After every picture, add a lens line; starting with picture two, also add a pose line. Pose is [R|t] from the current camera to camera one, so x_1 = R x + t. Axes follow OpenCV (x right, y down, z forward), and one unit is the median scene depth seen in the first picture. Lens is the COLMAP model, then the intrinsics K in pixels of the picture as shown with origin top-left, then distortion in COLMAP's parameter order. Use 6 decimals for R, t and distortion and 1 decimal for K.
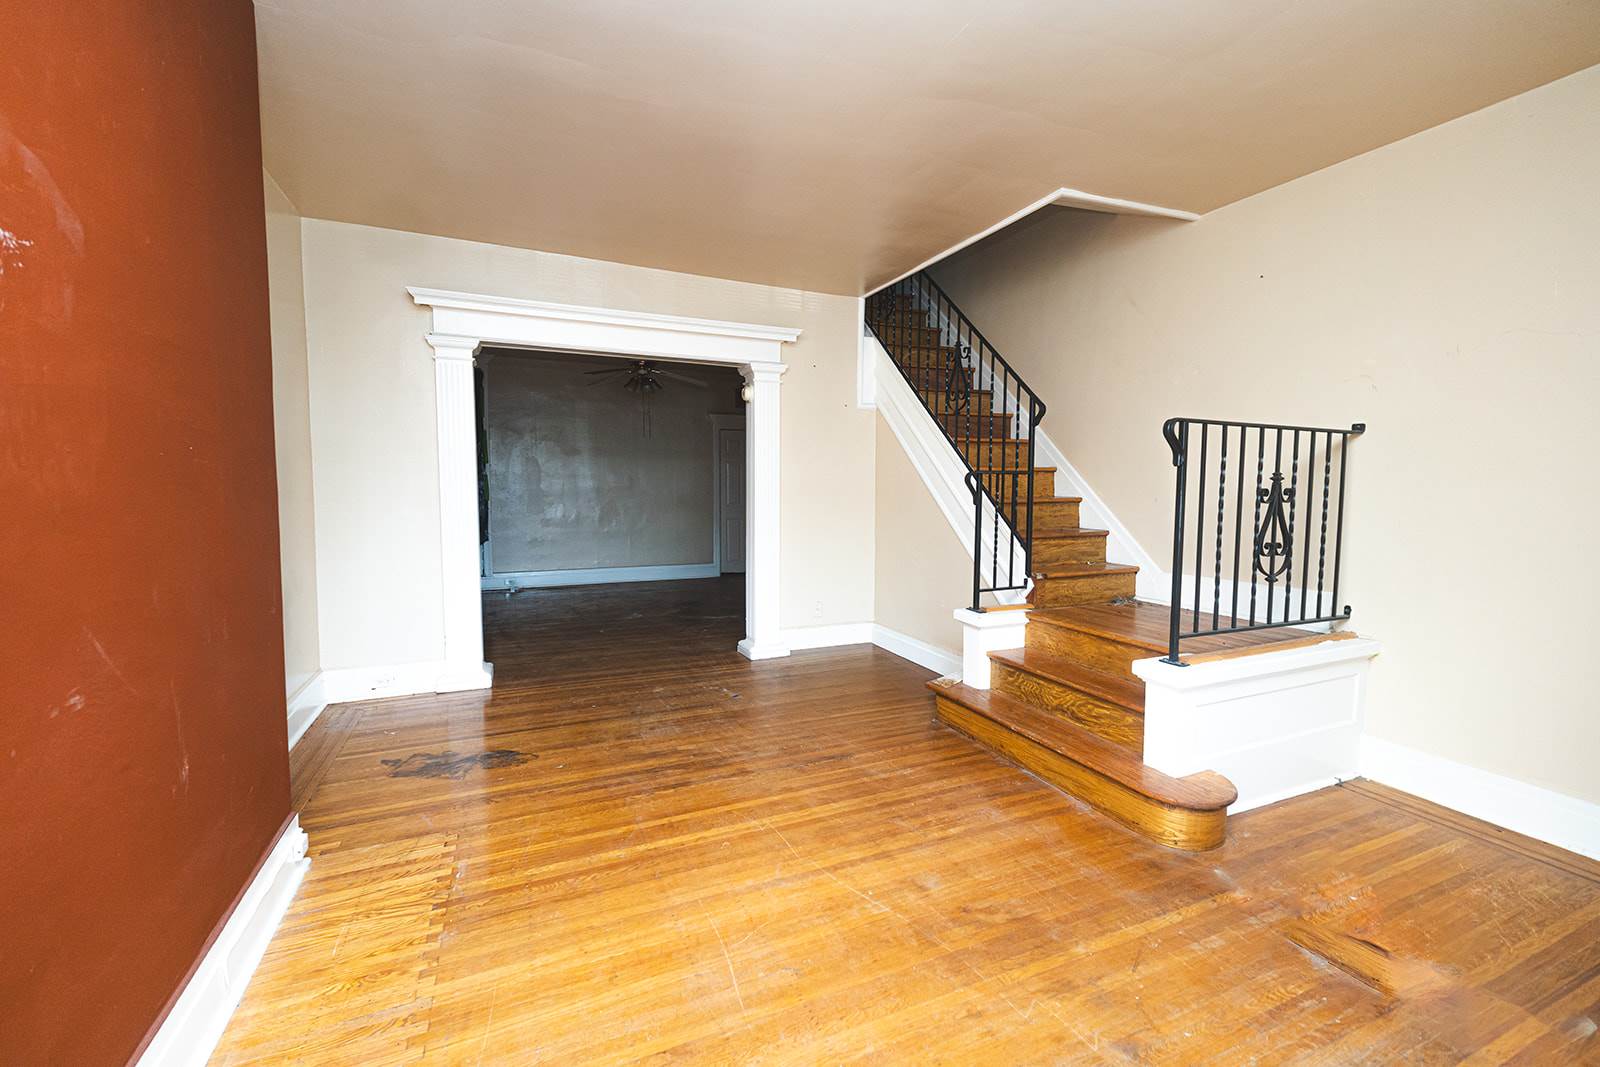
lens RADIAL K [[683.2, 0, 806.2], [0, 683.2, 529.7], [0, 0, 1]] dist [0.002129, 0.000557]
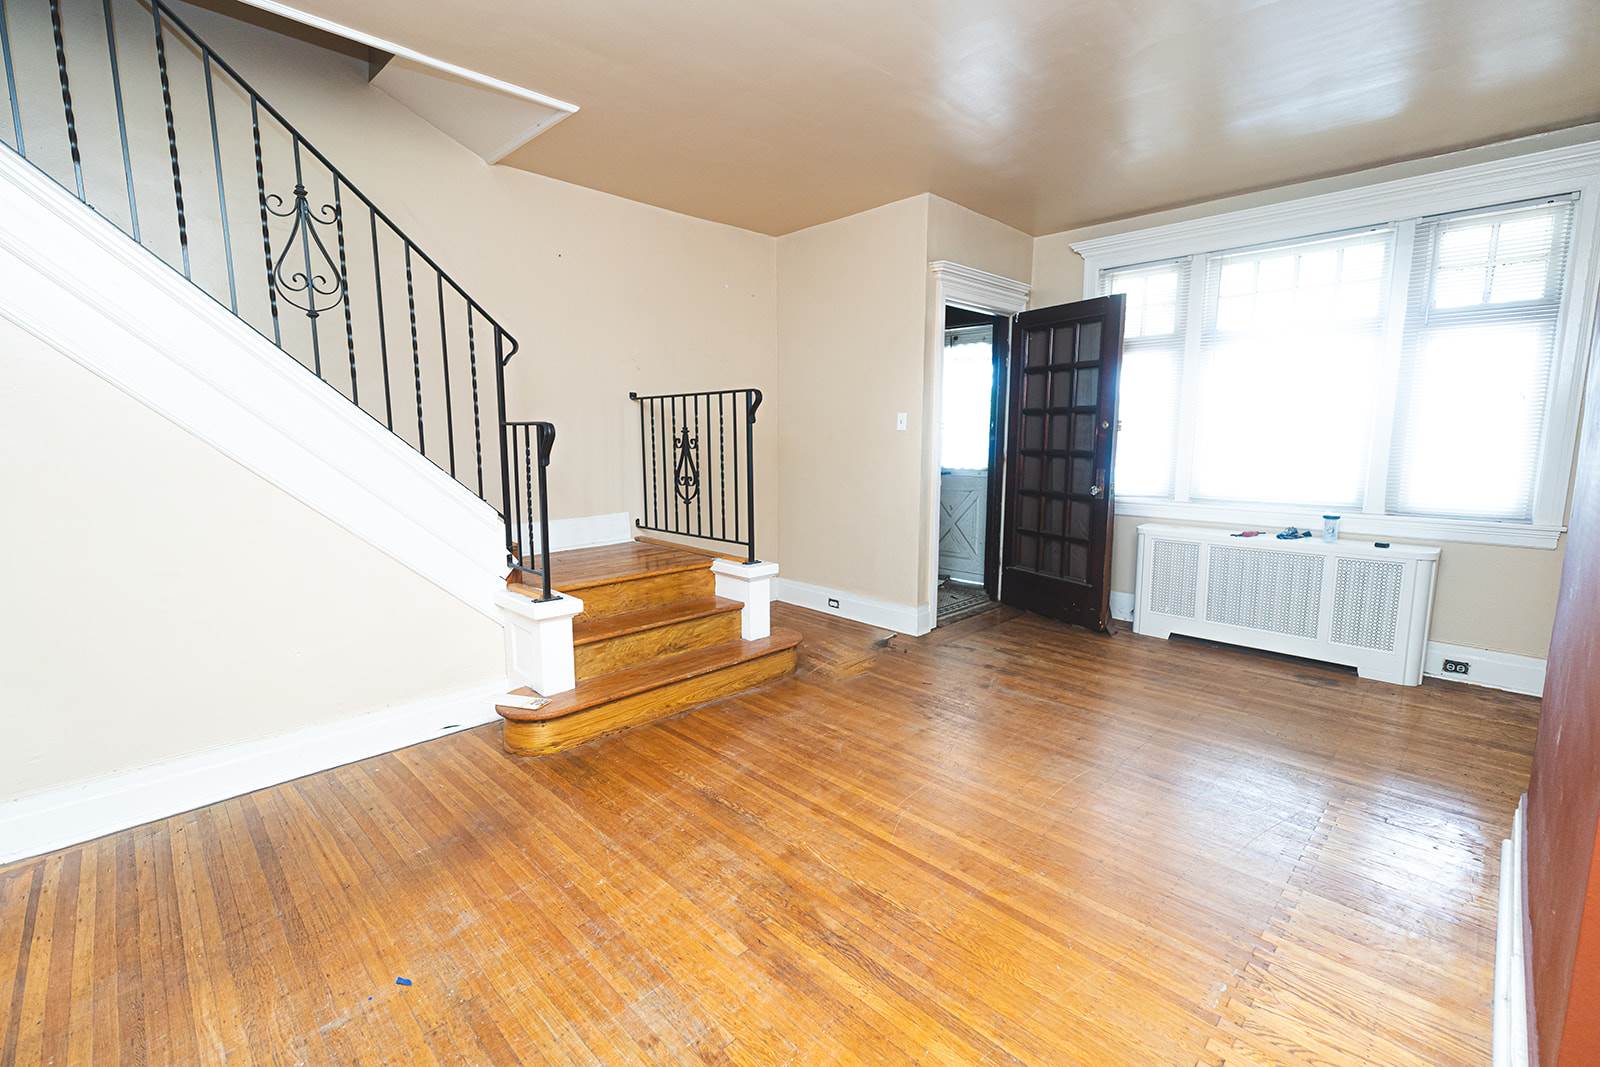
lens RADIAL K [[715.1, 0, 800.0], [0, 715.1, 533.5], [0, 0, 1]] dist [0.001731, 0.000353]
pose [[-0.374370, -0.137563, 0.917019, -0.787455], [0.059964, 0.983273, 0.171982, -0.105568], [-0.925338, 0.119373, -0.359859, 1.322044]]
